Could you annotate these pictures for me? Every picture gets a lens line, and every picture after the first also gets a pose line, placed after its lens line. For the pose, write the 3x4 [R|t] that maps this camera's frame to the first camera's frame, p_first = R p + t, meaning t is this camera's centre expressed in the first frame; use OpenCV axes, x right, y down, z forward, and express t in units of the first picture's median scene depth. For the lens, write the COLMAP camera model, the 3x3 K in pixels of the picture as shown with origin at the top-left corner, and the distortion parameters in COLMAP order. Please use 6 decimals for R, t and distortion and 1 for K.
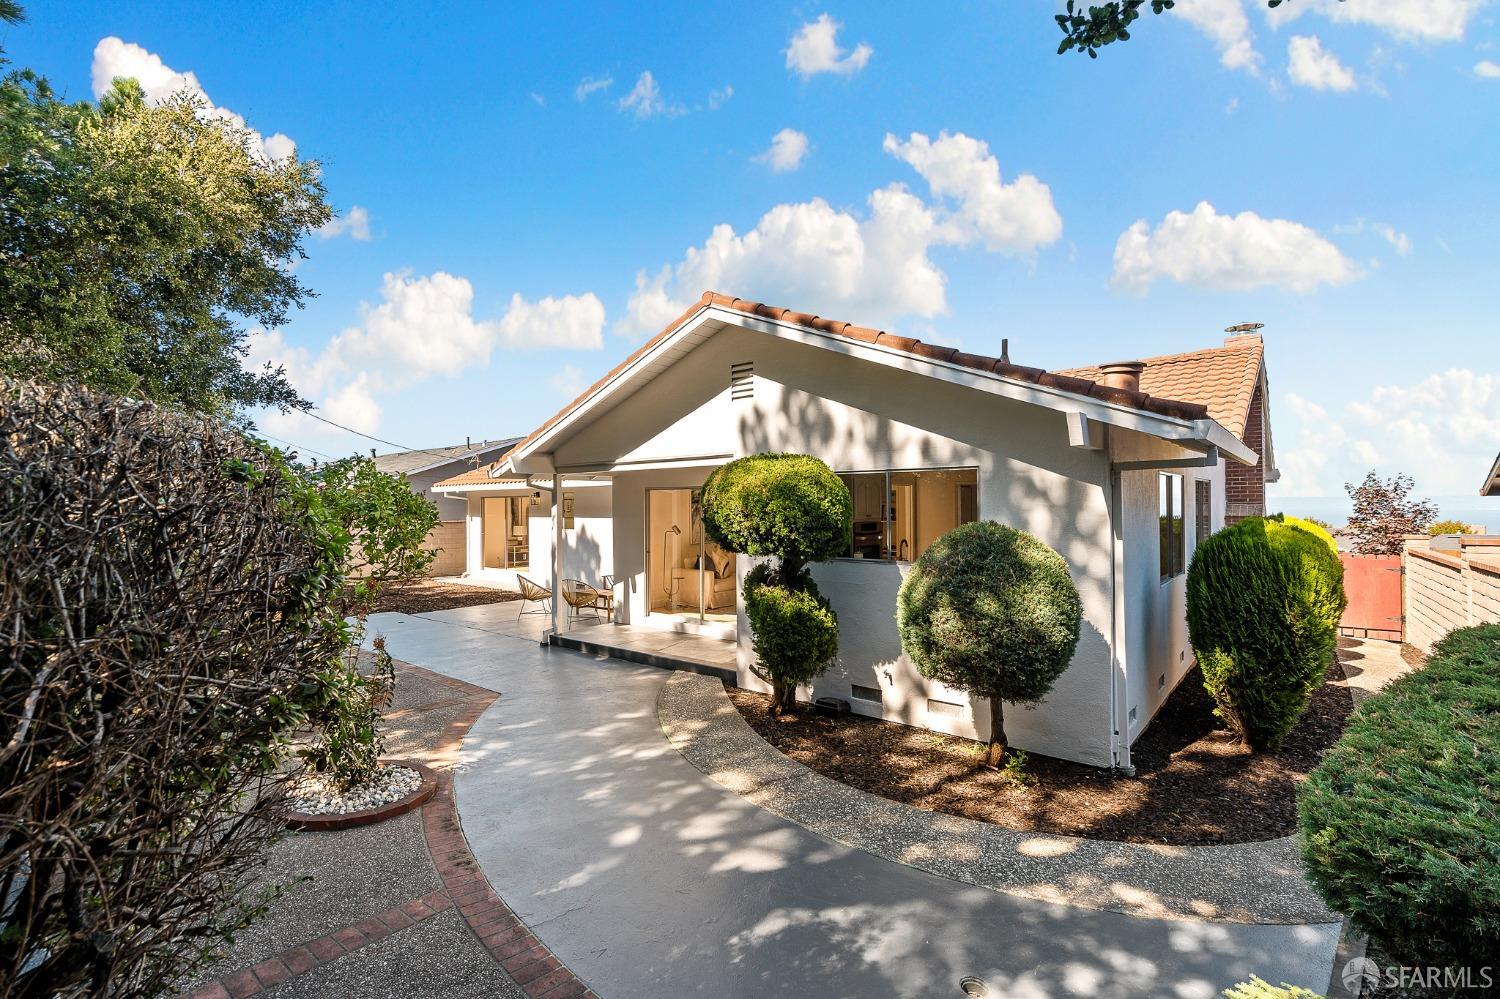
lens RADIAL K [[667.9, 0, 750.0], [0, 667.9, 499.5], [0, 0, 1]] dist [0.000395, 0.000022]
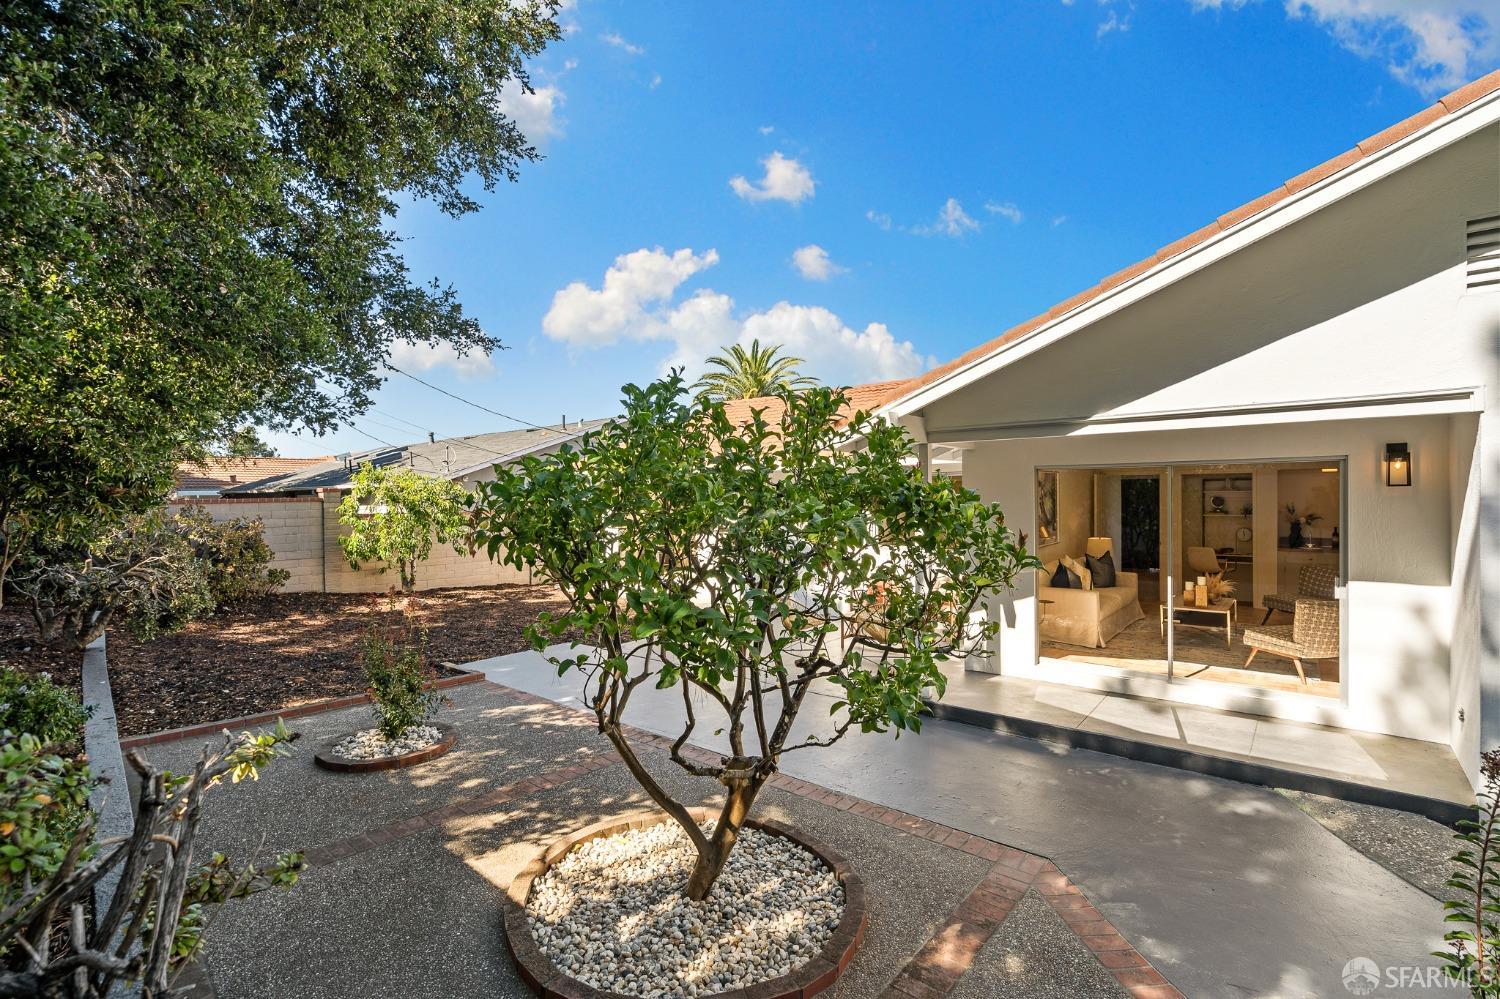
lens RADIAL K [[669.3, 0, 750.0], [0, 669.3, 499.5], [0, 0, 1]] dist [-0.000912, -0.000058]
pose [[0.999994, -0.001572, -0.002968, -0.456866], [0.001619, 0.999877, 0.015615, 0.005176], [0.002943, -0.015619, 0.999874, 0.373388]]
